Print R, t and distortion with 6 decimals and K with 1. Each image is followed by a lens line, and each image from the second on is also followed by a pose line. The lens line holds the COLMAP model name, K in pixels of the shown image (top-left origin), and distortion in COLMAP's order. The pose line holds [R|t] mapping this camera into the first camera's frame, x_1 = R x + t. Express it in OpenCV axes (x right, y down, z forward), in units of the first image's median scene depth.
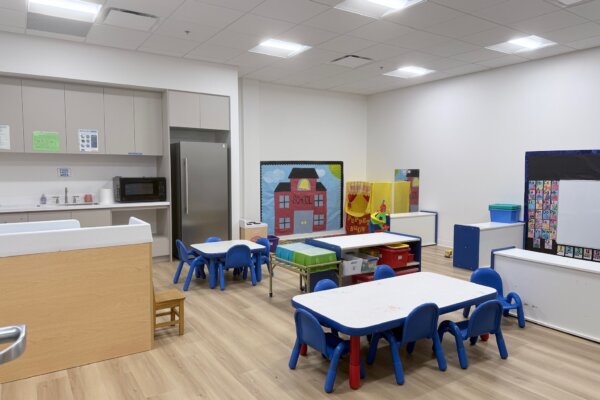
lens RADIAL K [[421.8, 0, 297.9], [0, 421.8, 200.1], [0, 0, 1]] dist [0.089086, -0.122056]
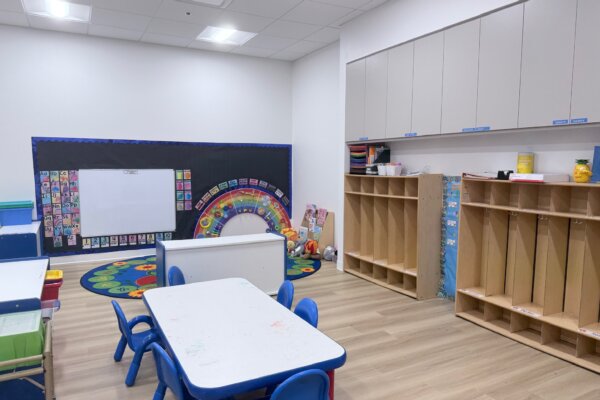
lens RADIAL K [[421.8, 0, 297.9], [0, 421.8, 200.1], [0, 0, 1]] dist [0.089086, -0.122056]
pose [[0.095692, -0.091334, 0.991212, -0.270303], [0.068437, 0.994029, 0.084987, -0.026811], [-0.993056, 0.059703, 0.101372, 0.420129]]
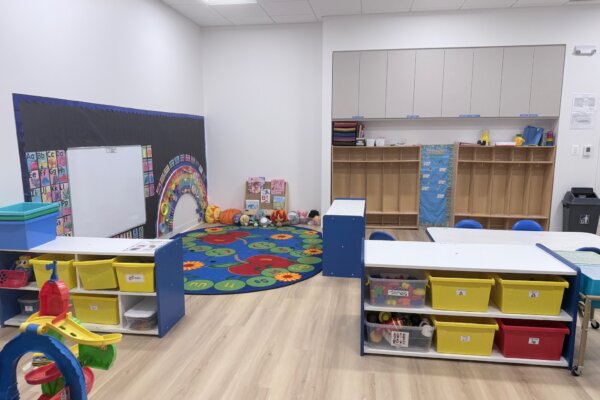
lens RADIAL K [[421.8, 0, 297.9], [0, 421.8, 200.1], [0, 0, 1]] dist [0.089086, -0.122056]
pose [[-0.741090, -0.103148, 0.663435, -0.045123], [0.045556, 0.978126, 0.202963, -0.081548], [-0.669858, 0.180637, -0.720180, 1.197810]]
